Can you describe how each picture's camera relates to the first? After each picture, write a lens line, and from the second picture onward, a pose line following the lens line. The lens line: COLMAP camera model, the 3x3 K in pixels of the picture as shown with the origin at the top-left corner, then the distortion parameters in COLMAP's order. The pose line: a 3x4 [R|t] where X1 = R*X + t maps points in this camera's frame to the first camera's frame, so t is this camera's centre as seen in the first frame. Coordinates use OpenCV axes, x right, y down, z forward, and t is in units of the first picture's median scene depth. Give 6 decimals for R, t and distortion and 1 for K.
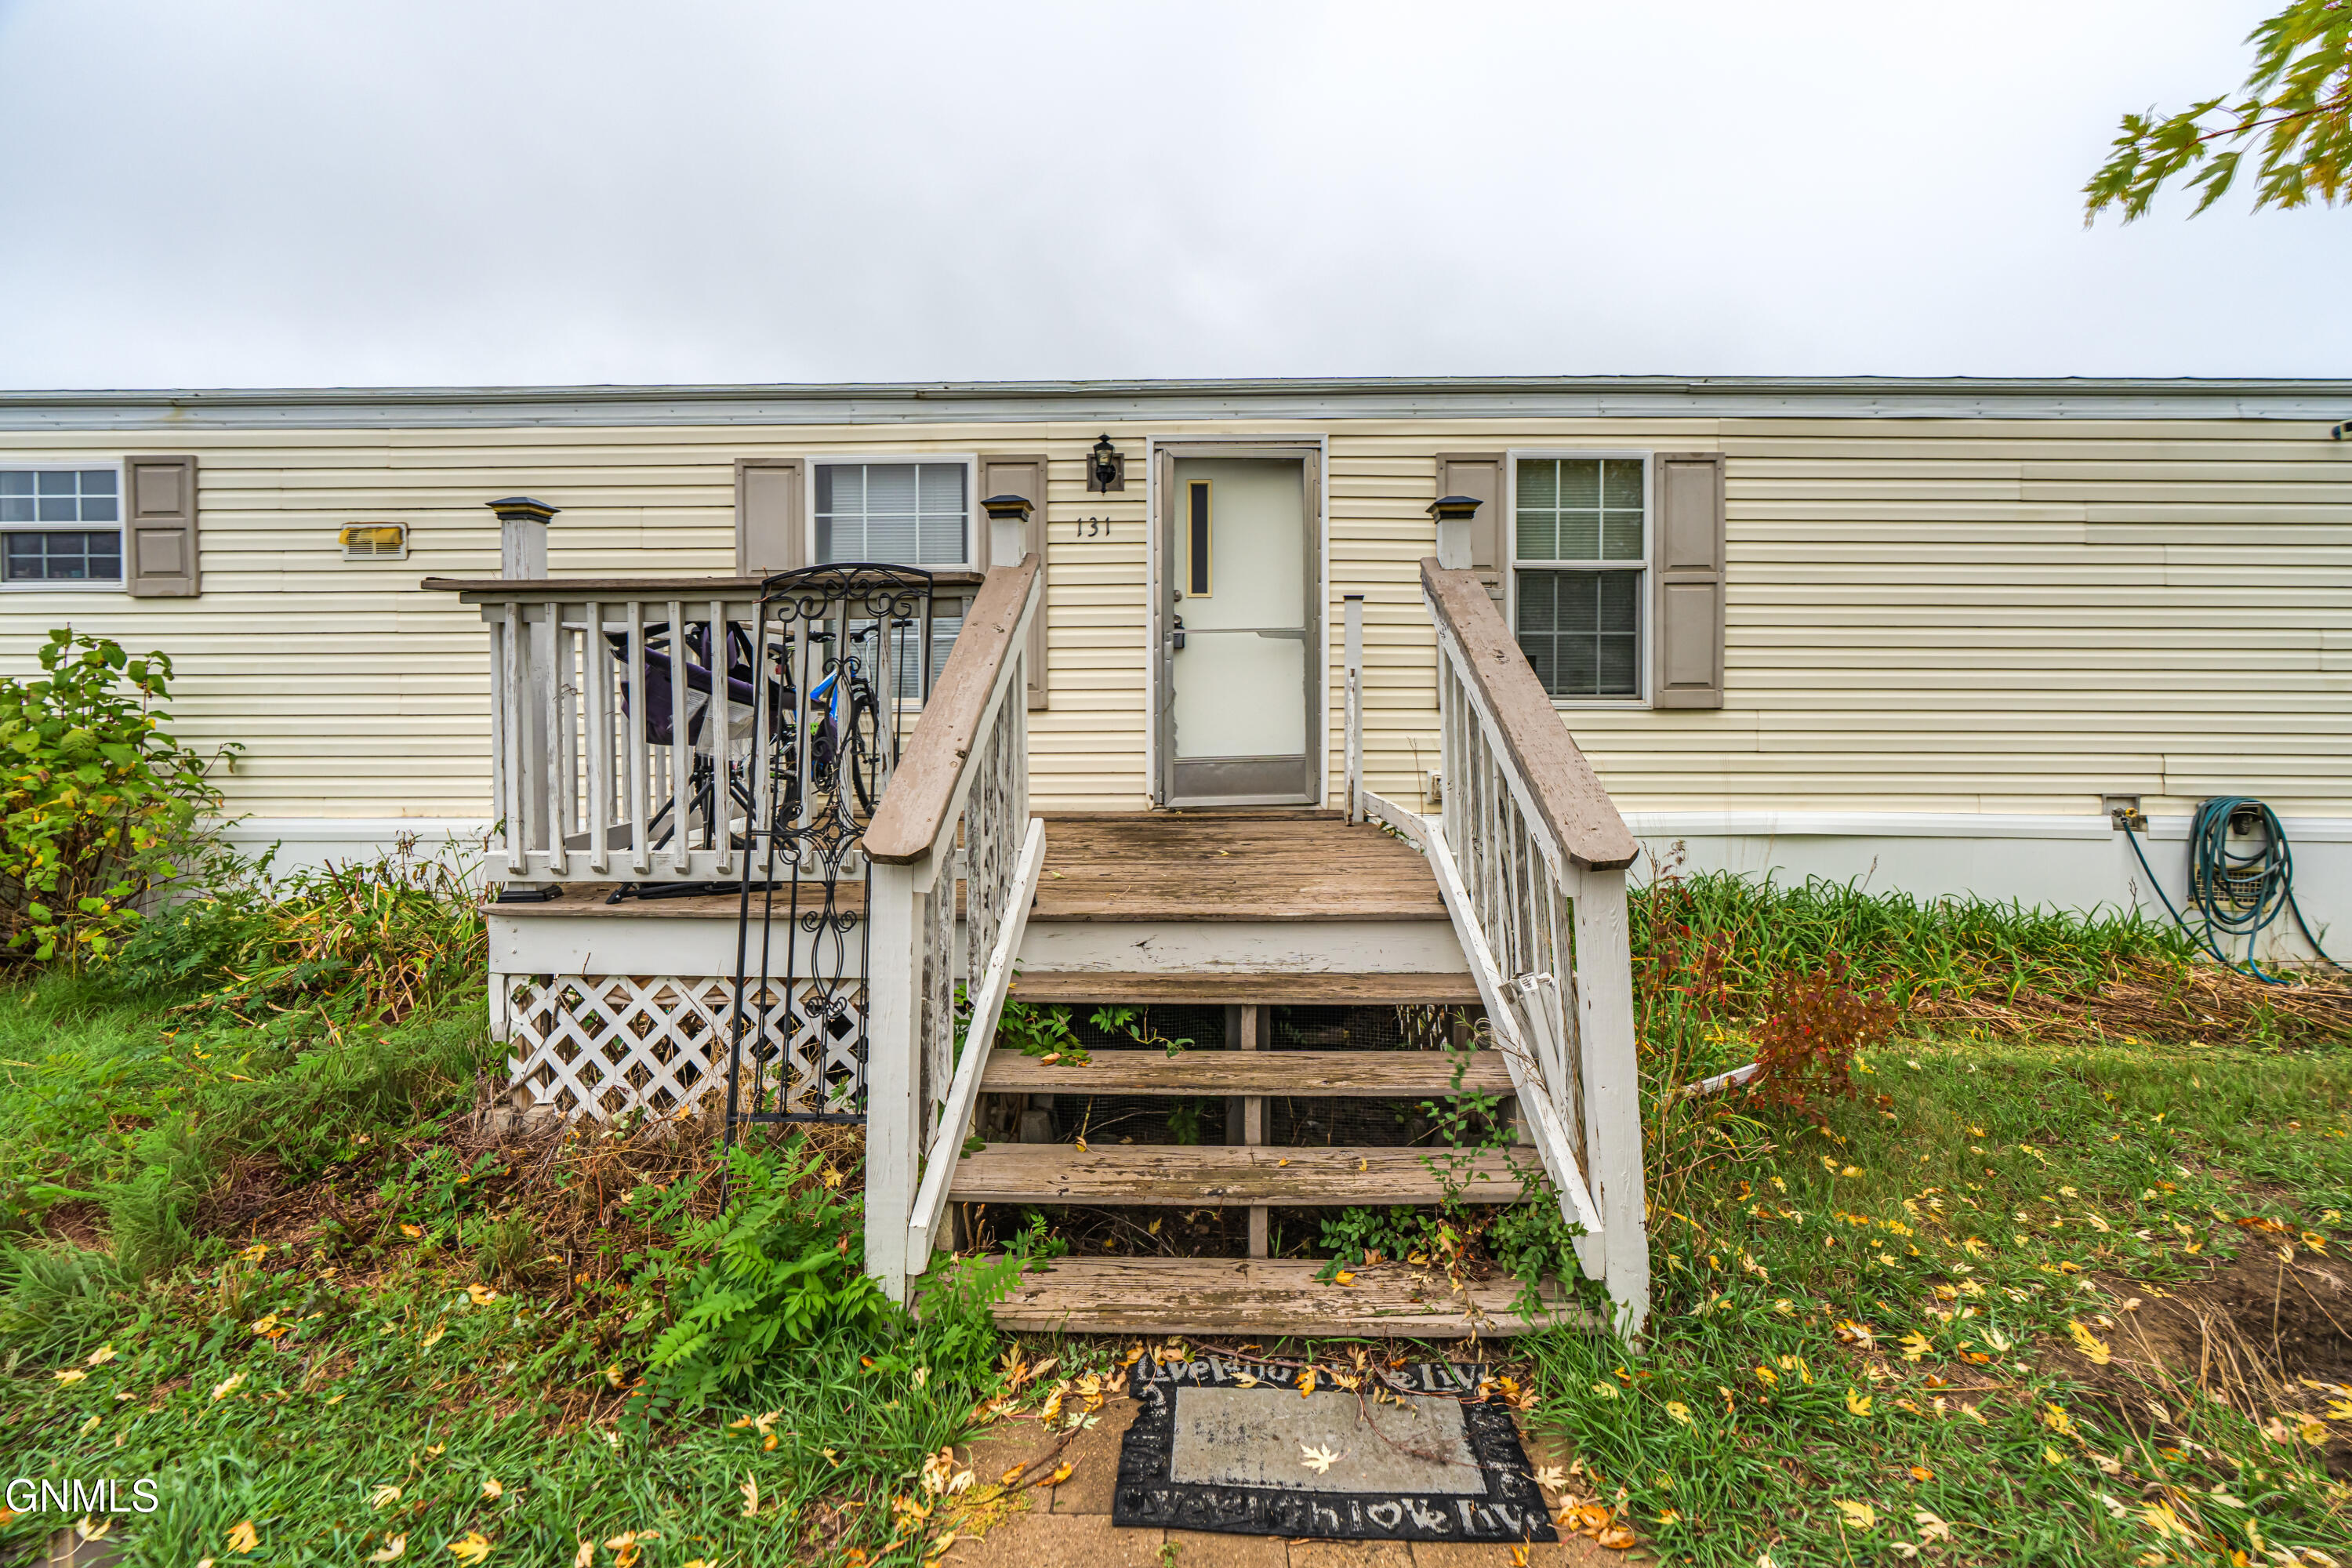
lens RADIAL K [[1042.7, 0, 1175.8], [0, 1042.7, 746.0], [0, 0, 1]] dist [-0.013300, 0.000828]
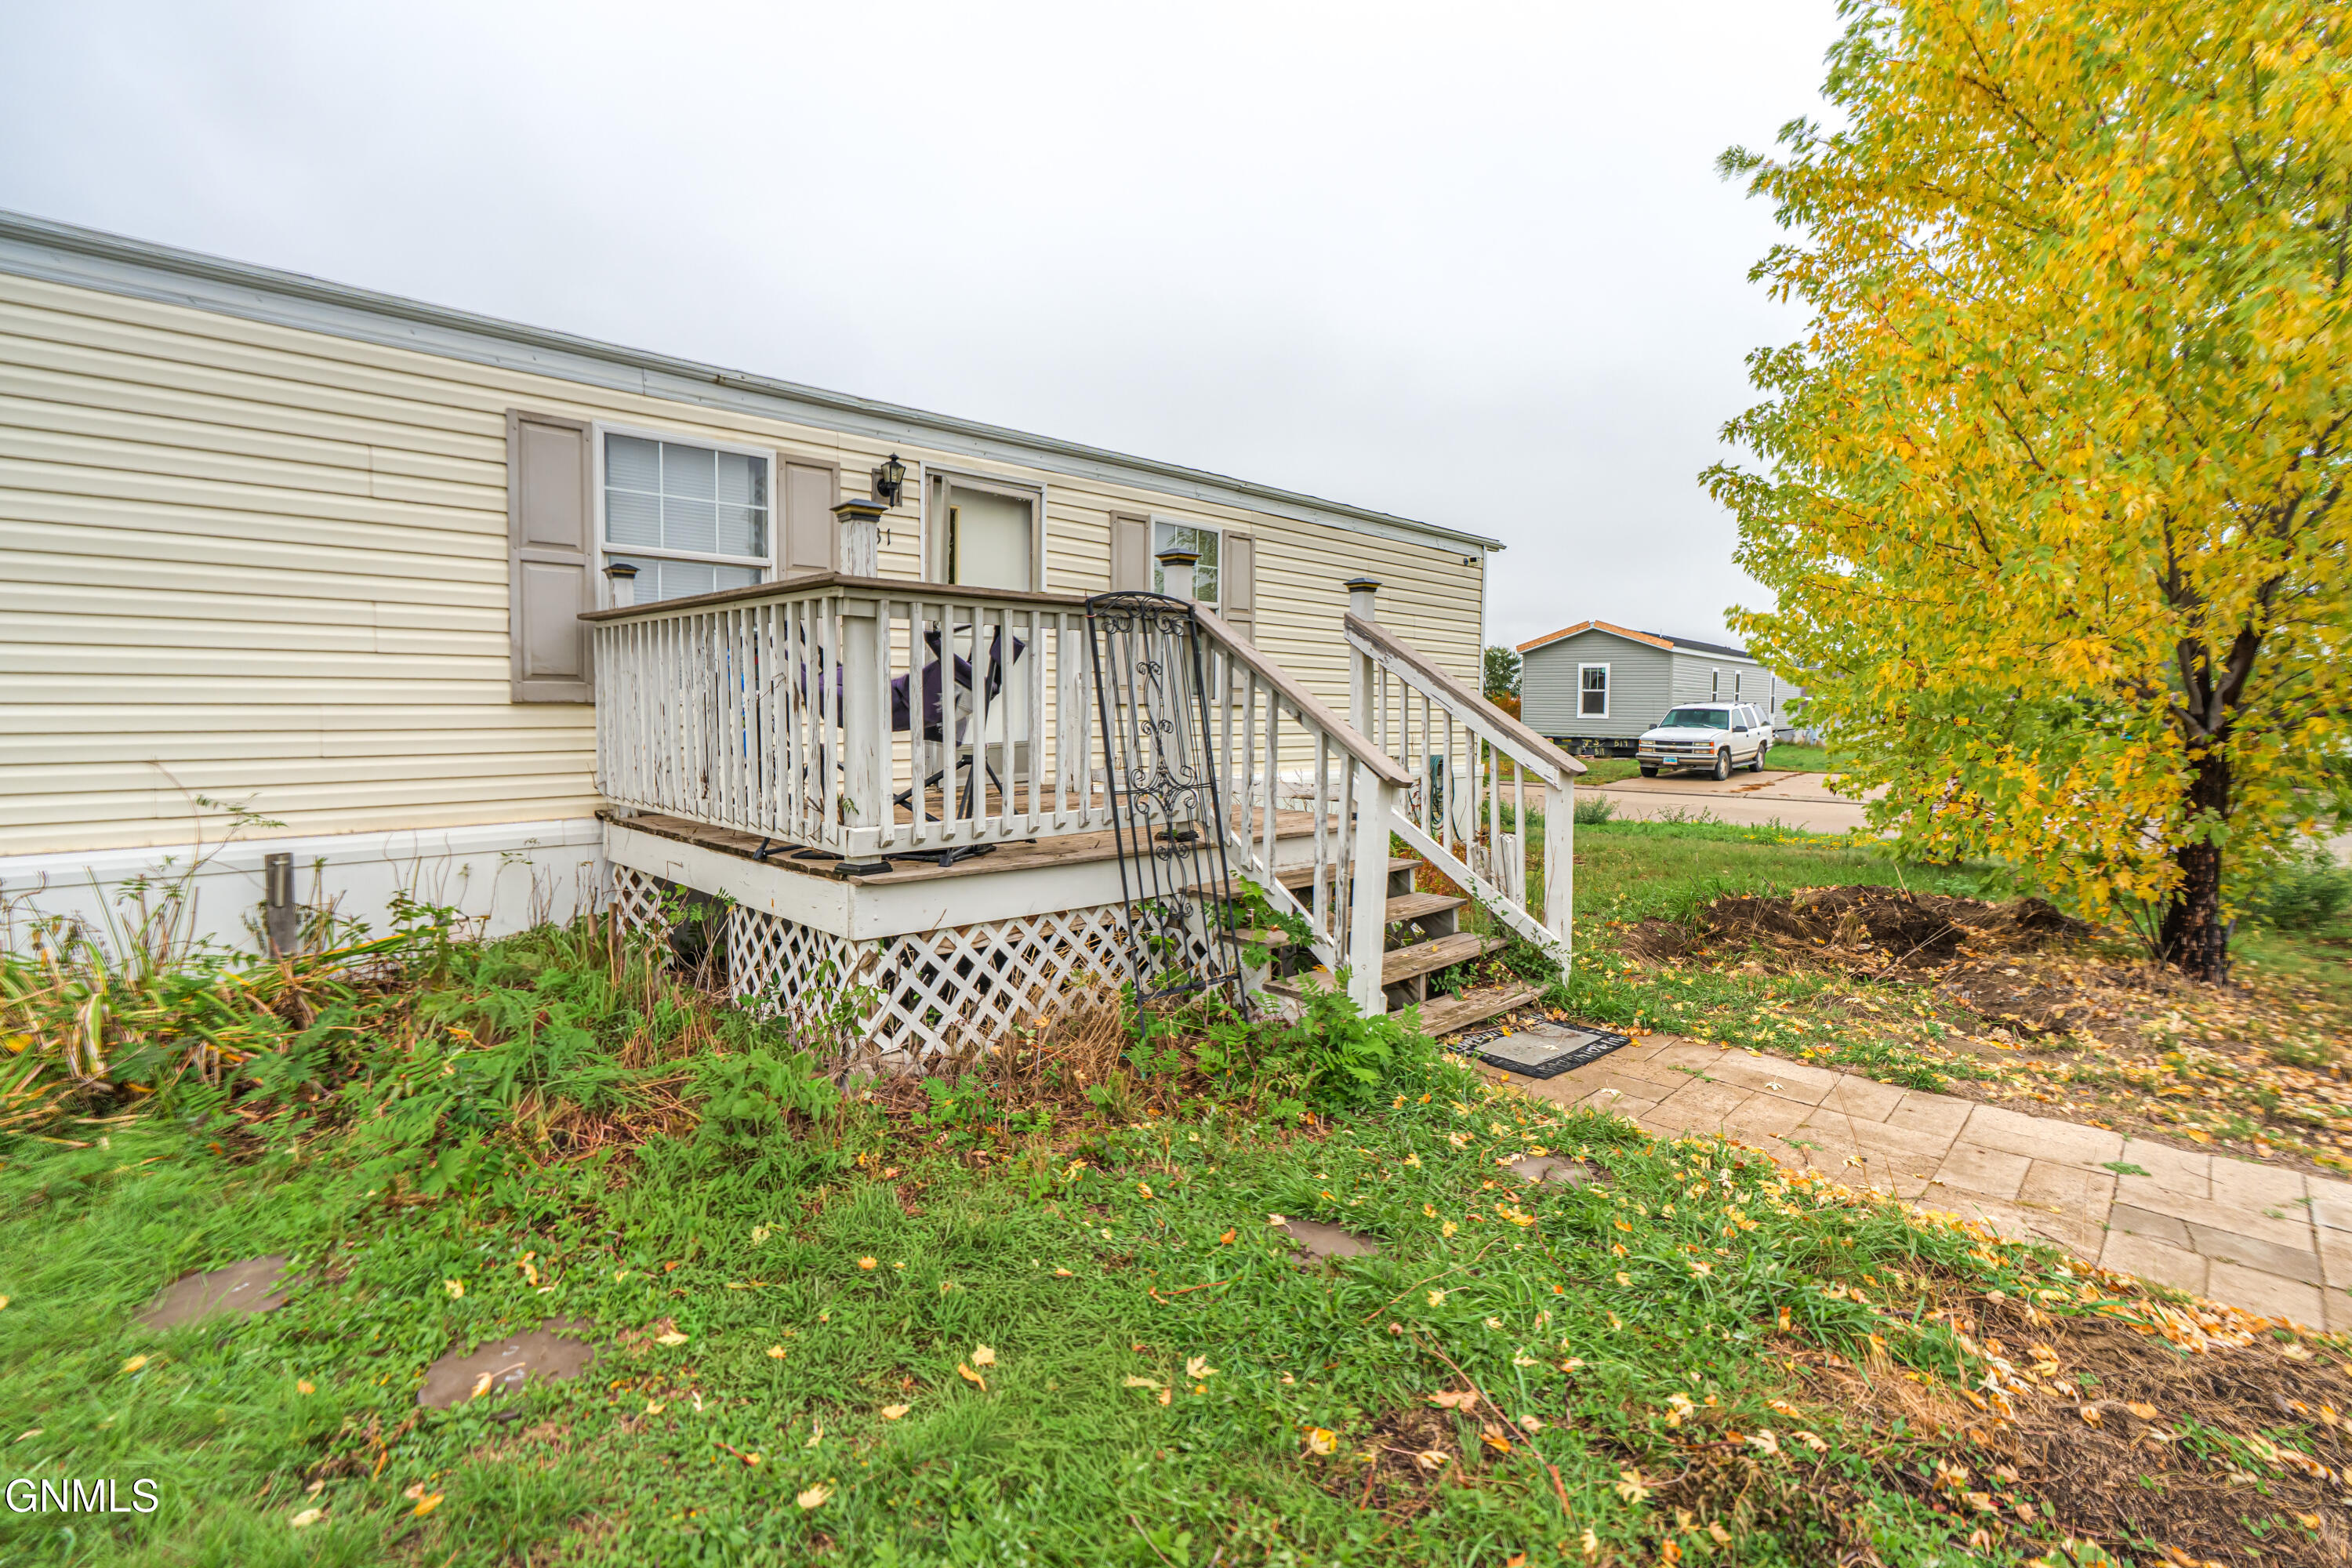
lens RADIAL K [[1078.5, 0, 1128.9], [0, 1078.5, 774.9], [0, 0, 1]] dist [-0.015441, -0.000003]
pose [[0.721429, -0.036862, 0.691506, -1.212256], [0.017043, 0.999225, 0.035485, 0.010117], [-0.692278, -0.013814, 0.721498, -0.007961]]
